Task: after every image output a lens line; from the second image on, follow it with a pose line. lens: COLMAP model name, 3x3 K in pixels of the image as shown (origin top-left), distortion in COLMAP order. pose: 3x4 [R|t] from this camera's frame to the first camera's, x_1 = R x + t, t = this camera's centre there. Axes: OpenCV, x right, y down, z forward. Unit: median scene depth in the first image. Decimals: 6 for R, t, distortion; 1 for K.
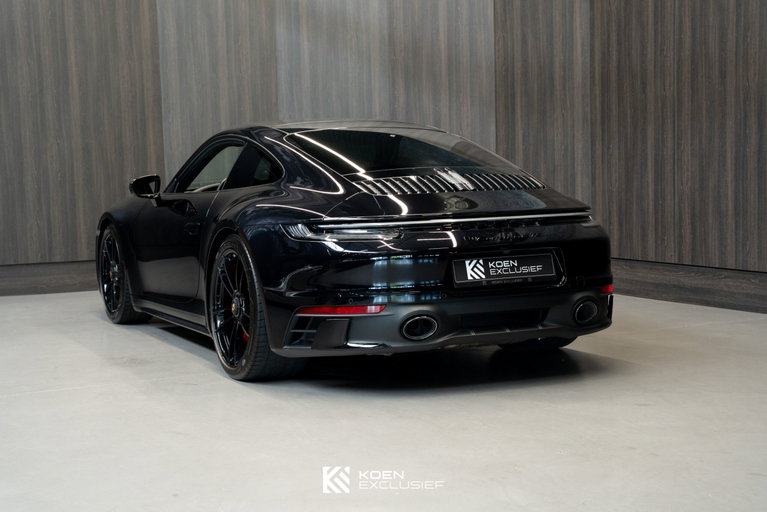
lens RADIAL K [[1294.4, 0, 380.9], [0, 1294.4, 257.3], [0, 0, 1]] dist [0.078041, 0.000000]
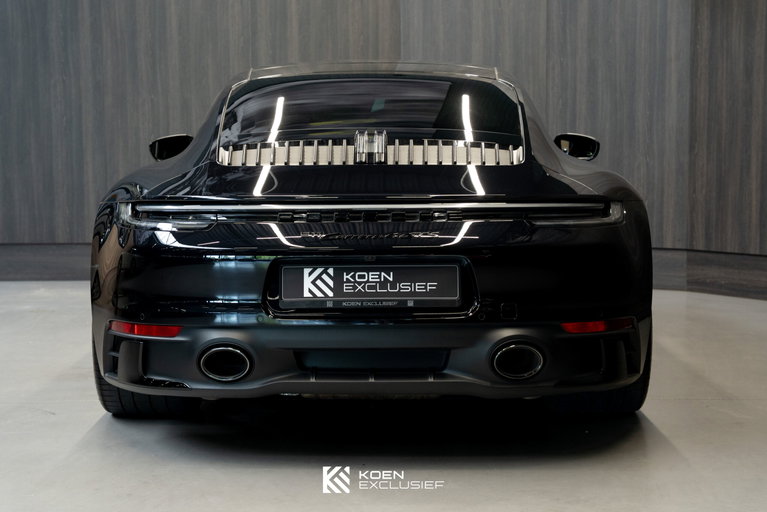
lens RADIAL K [[1515.2, 0, 383.4], [0, 1515.2, 254.2], [0, 0, 1]] dist [0.179923, 0.000000]
pose [[0.882740, 0.052522, -0.466916, 0.360166], [-0.049010, 0.998605, 0.019672, -0.017001], [0.467298, 0.005518, 0.884083, 0.260855]]
